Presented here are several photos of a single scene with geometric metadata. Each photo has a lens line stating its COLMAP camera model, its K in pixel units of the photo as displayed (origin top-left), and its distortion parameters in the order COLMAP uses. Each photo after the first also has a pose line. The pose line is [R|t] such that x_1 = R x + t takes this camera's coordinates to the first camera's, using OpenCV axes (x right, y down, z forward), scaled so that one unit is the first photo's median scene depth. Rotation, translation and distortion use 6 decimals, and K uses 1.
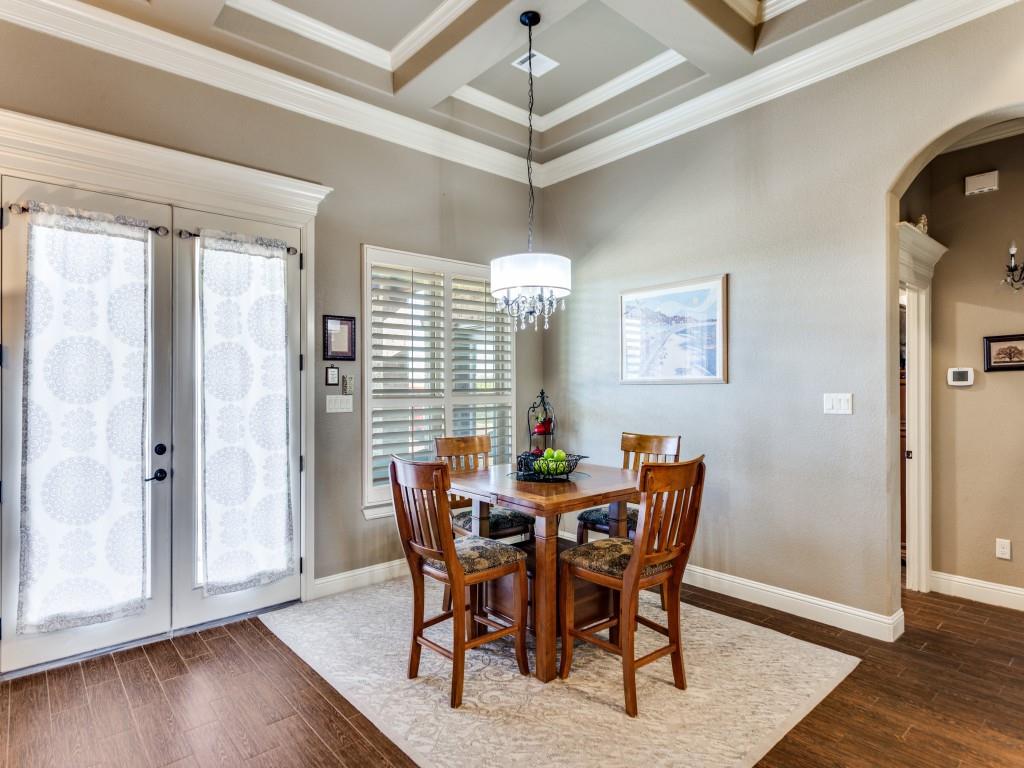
lens RADIAL K [[563.6, 0, 518.2], [0, 563.6, 377.1], [0, 0, 1]] dist [-0.001404, 0.003049]
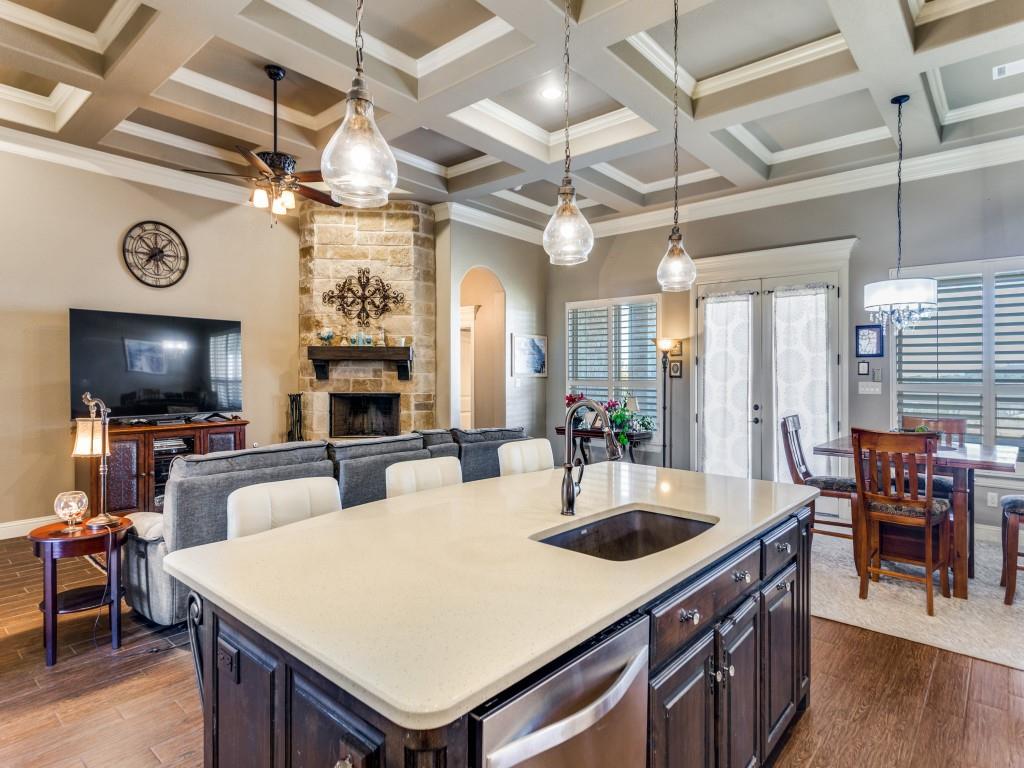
lens RADIAL K [[563.6, 0, 520.0], [0, 563.6, 382.4], [0, 0, 1]] dist [-0.001404, 0.003049]
pose [[0.127040, 0.009174, -0.991855, 1.224395], [-0.005508, 0.999948, 0.008544, 0.033101], [0.991882, 0.004377, 0.127084, -0.042980]]
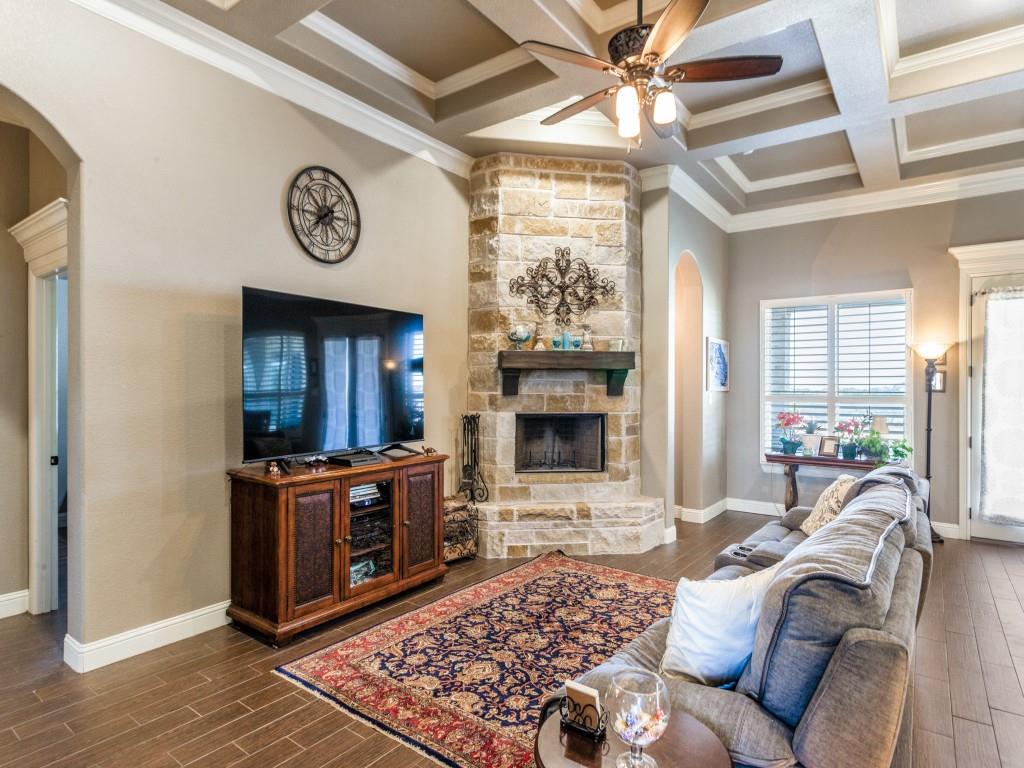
lens RADIAL K [[563.6, 0, 512.2], [0, 563.6, 386.7], [0, 0, 1]] dist [-0.001404, 0.003049]
pose [[0.207308, -0.001688, -0.978274, 0.575024], [-0.005619, 0.999980, -0.002916, 0.024781], [0.978259, 0.006101, 0.207295, -0.835515]]
